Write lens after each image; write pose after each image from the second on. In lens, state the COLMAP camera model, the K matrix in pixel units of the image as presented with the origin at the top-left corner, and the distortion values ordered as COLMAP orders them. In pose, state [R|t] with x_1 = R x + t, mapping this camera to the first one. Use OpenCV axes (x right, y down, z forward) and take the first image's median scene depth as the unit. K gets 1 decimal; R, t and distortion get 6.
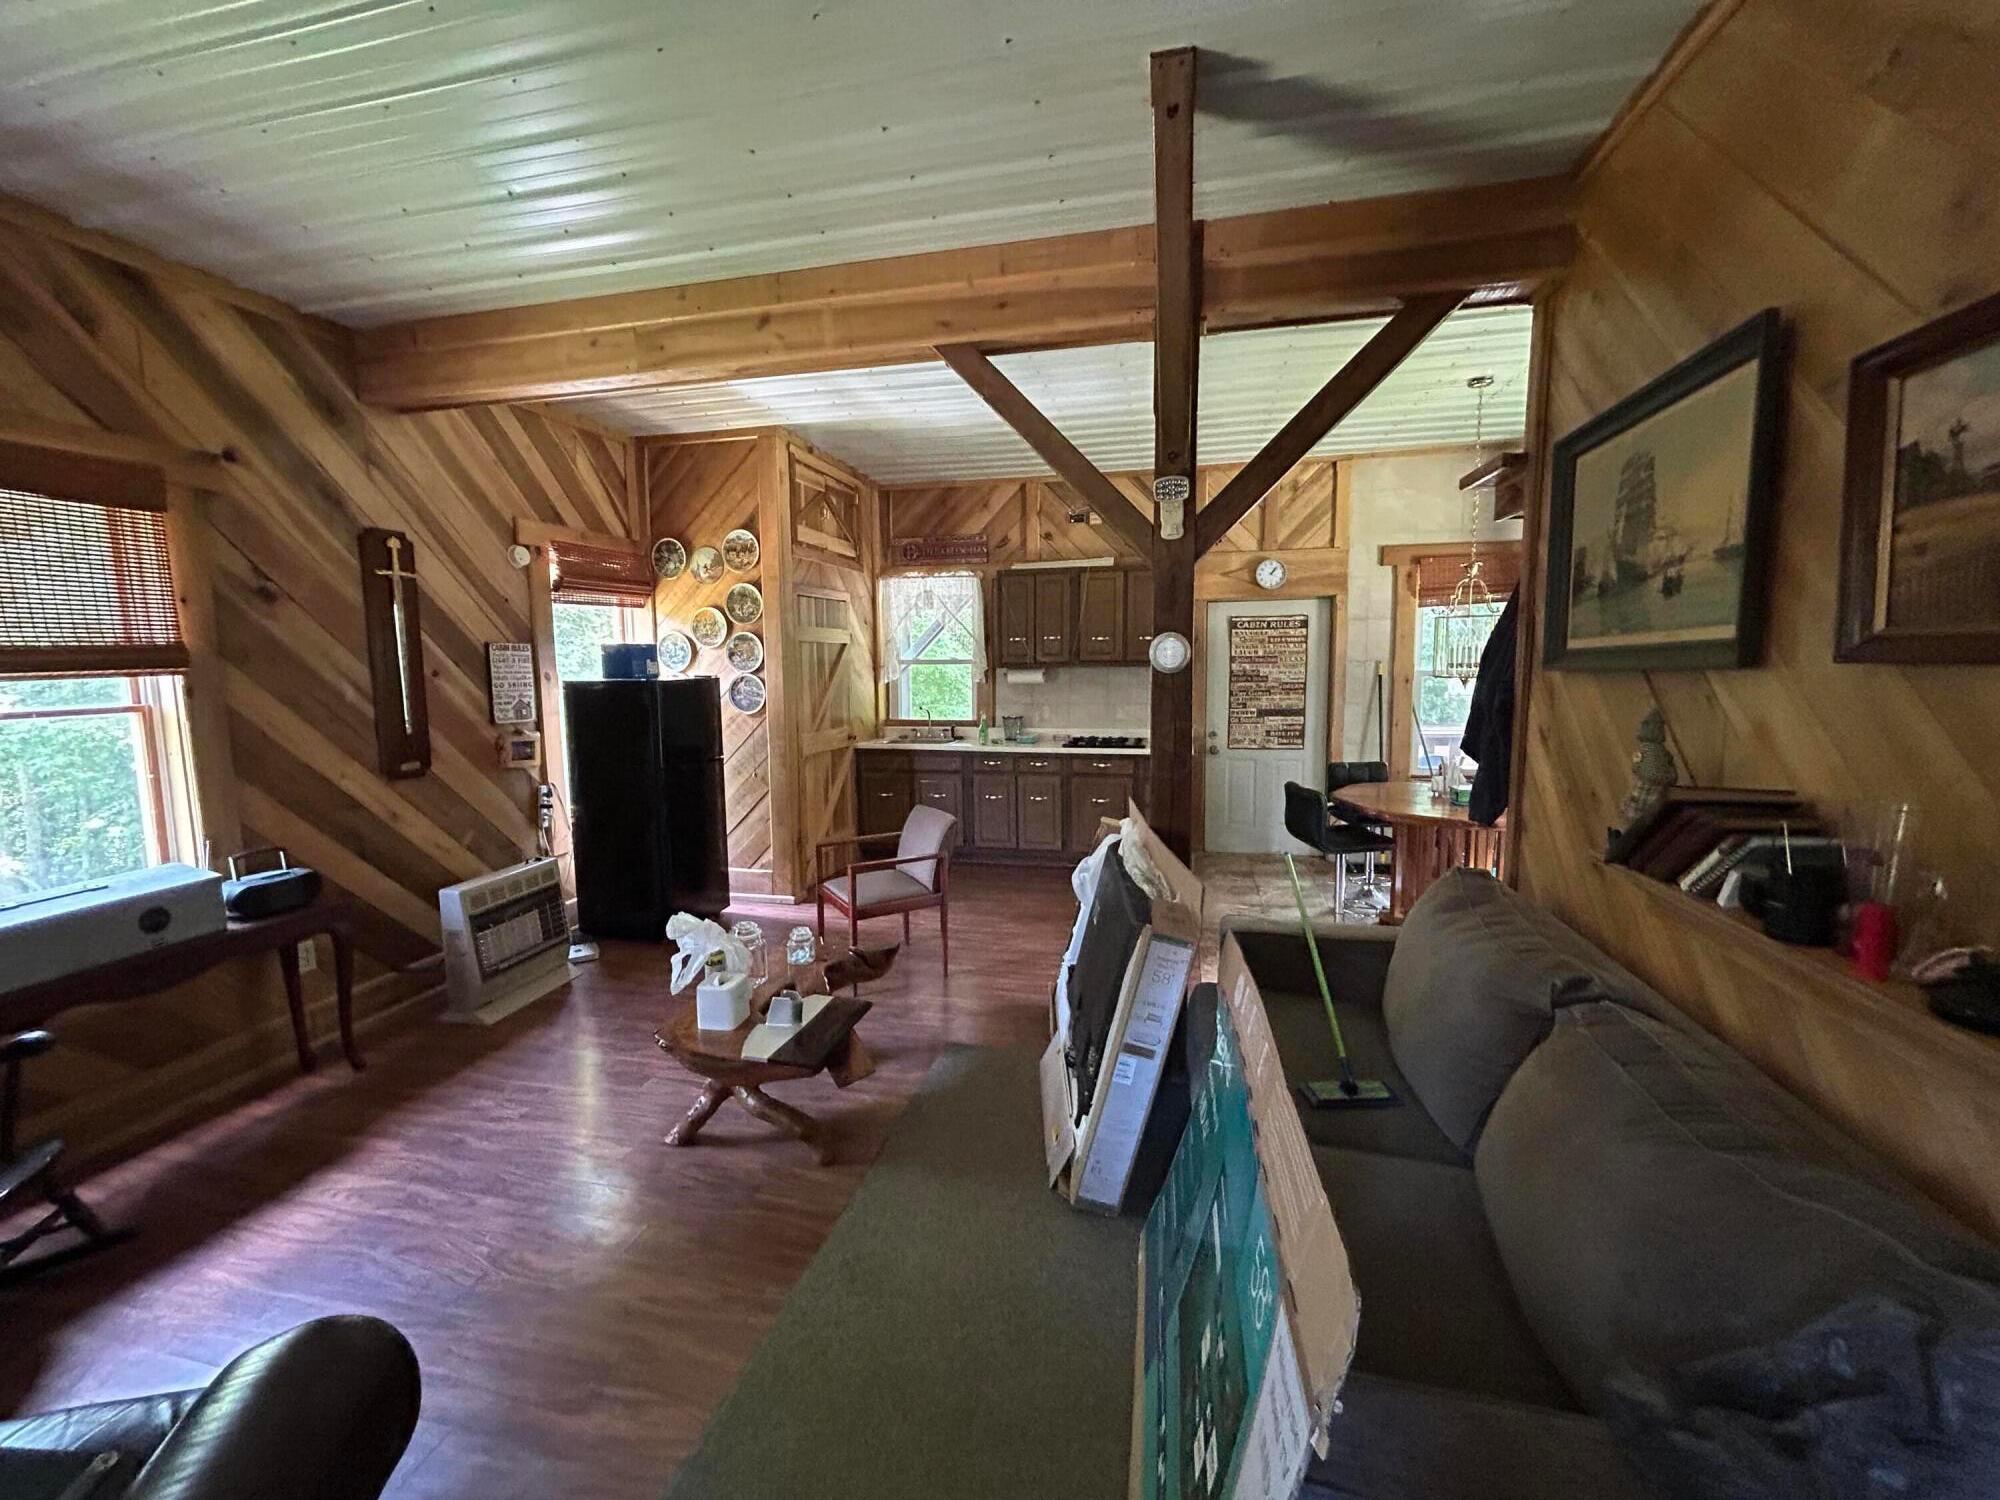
lens RADIAL K [[808.4, 0, 992.3], [0, 808.4, 747.2], [0, 0, 1]] dist [0.000225, -0.000497]
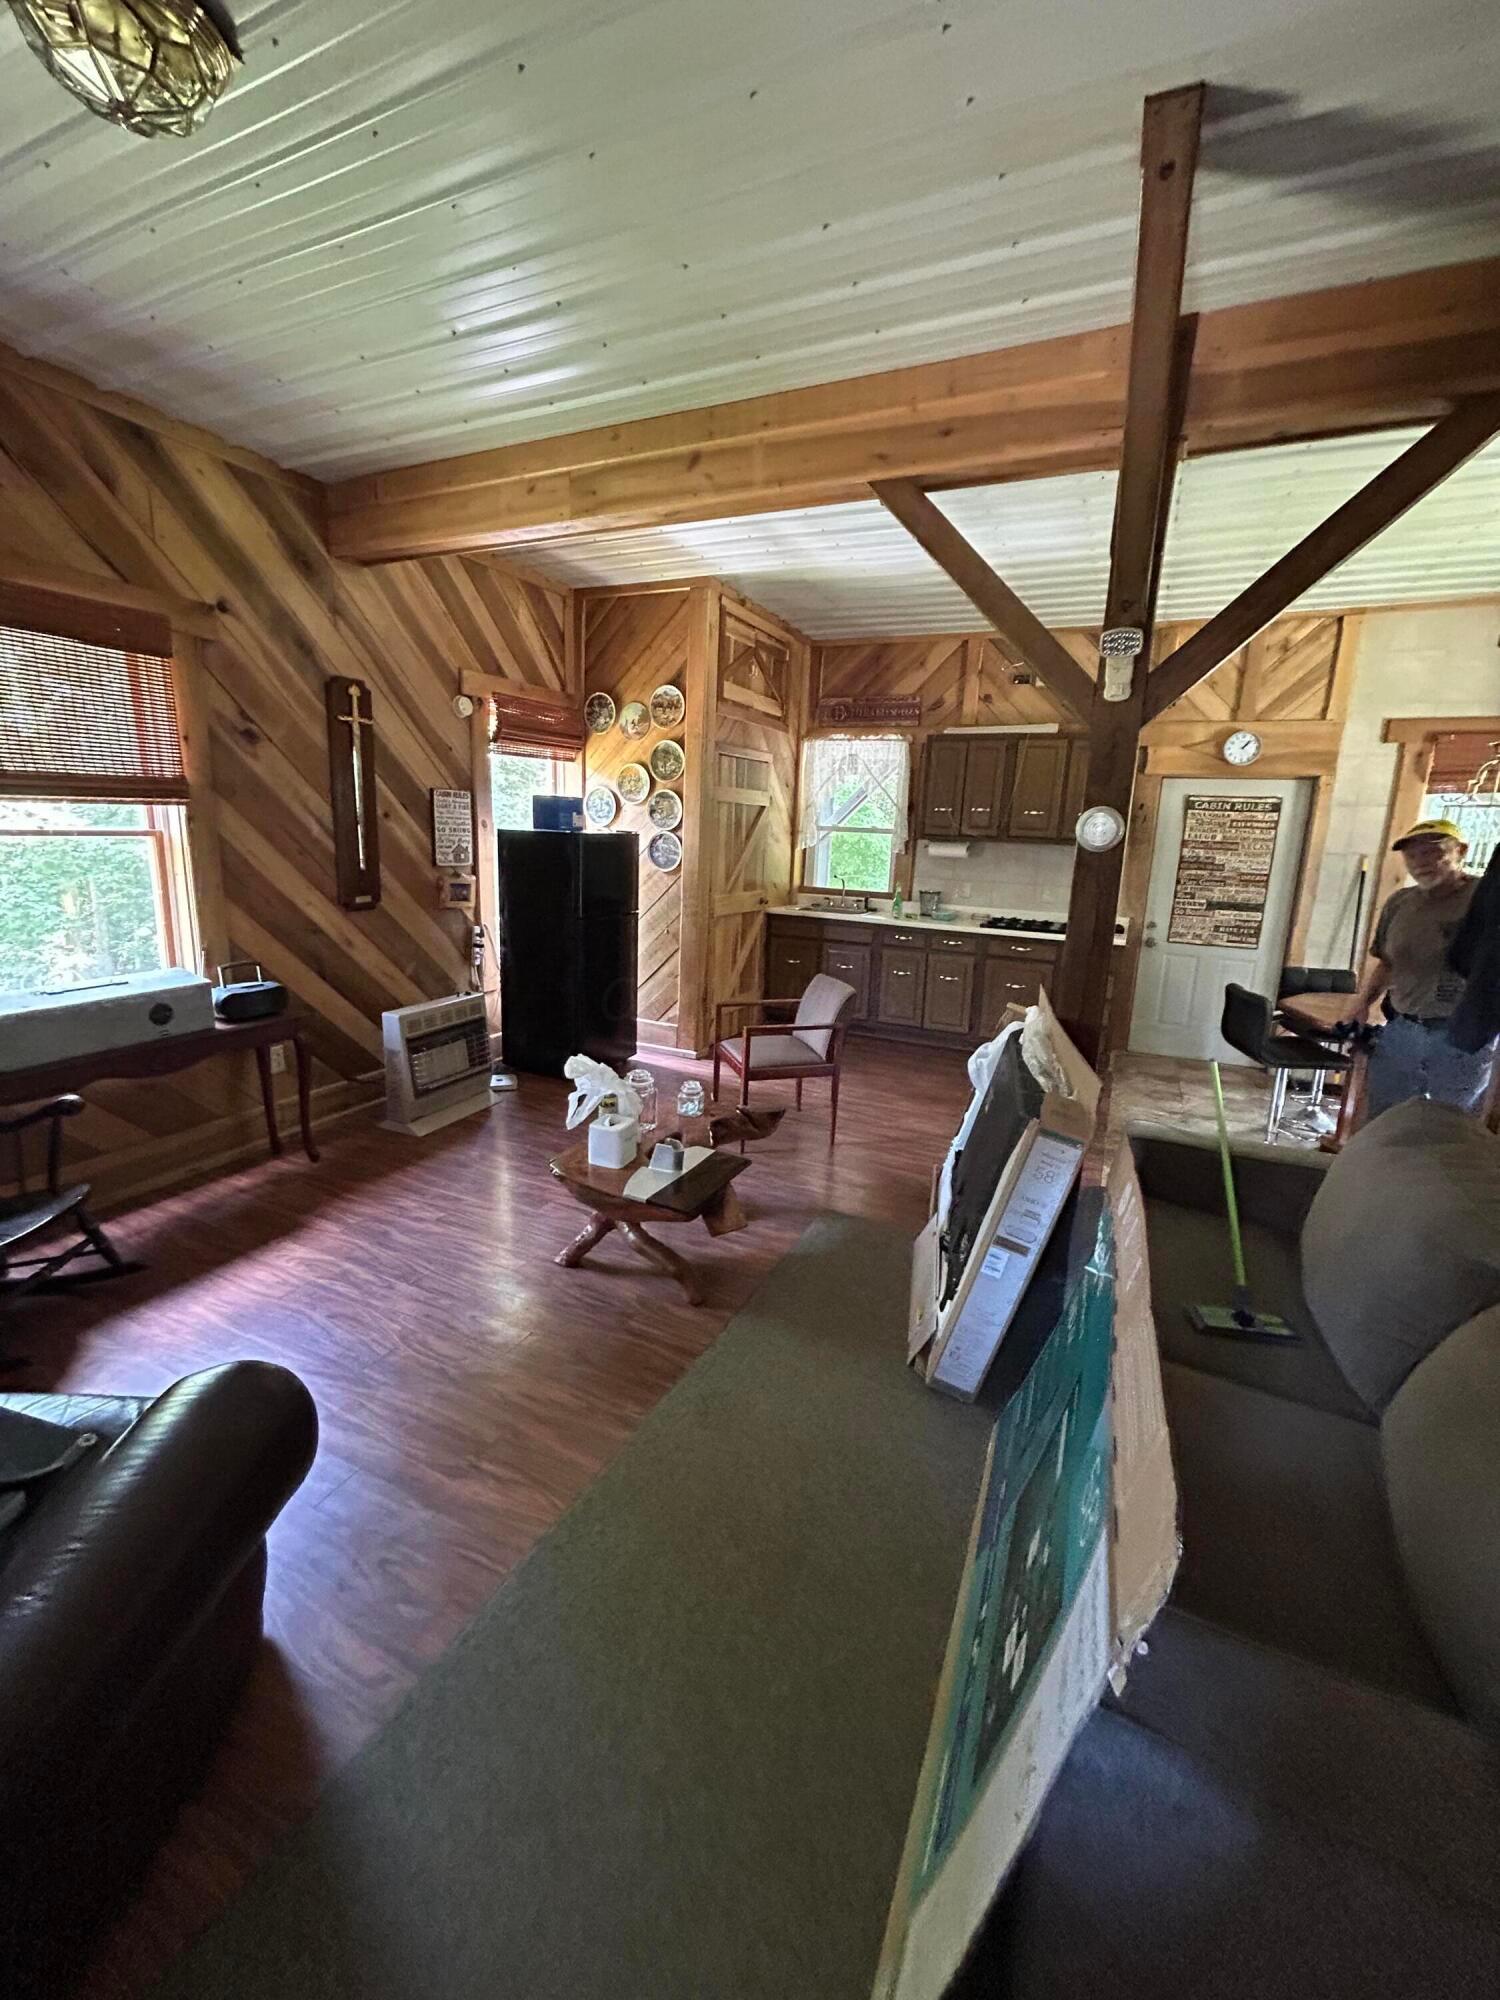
lens RADIAL K [[808.4, 0, 752.5], [0, 808.4, 992.8], [0, 0, 1]] dist [0.000225, -0.000497]
pose [[0.977541, 0.090079, -0.190524, 0.023214], [-0.072036, 0.992416, 0.099608, 0.002267], [0.198052, -0.083647, 0.976616, 0.015830]]
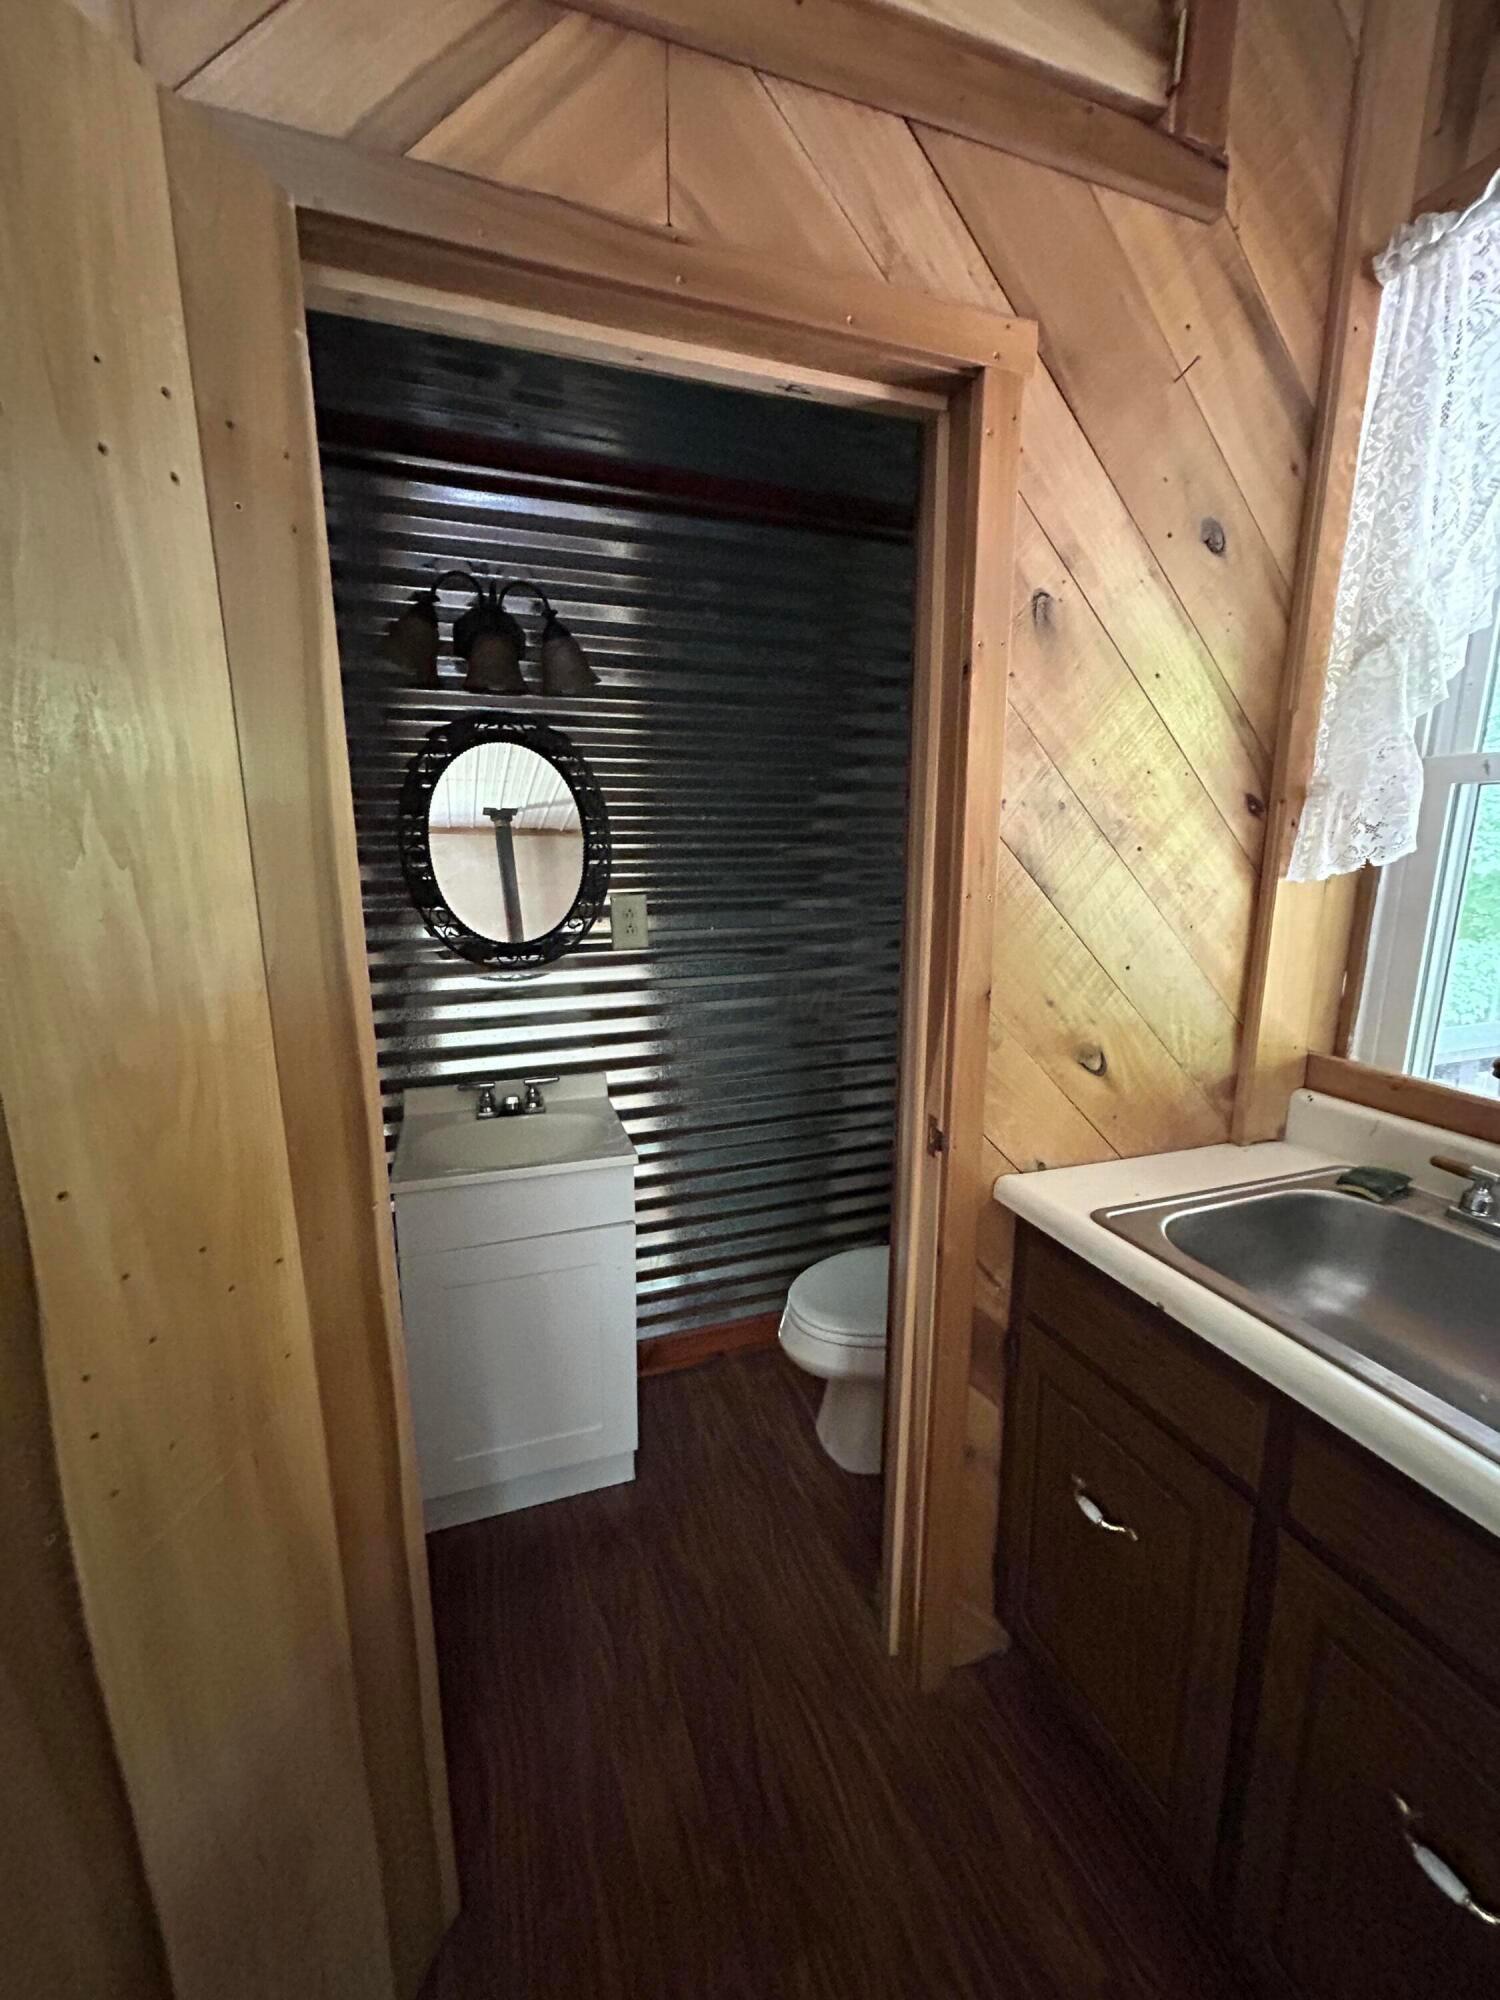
lens RADIAL K [[808.4, 0, 745.3], [0, 808.4, 998.7], [0, 0, 1]] dist [0.000225, -0.000497]
pose [[0.545701, 0.174906, -0.819523, -0.084207], [-0.096047, 0.984585, 0.146179, -0.125696], [0.832458, -0.001057, 0.554088, 1.474401]]
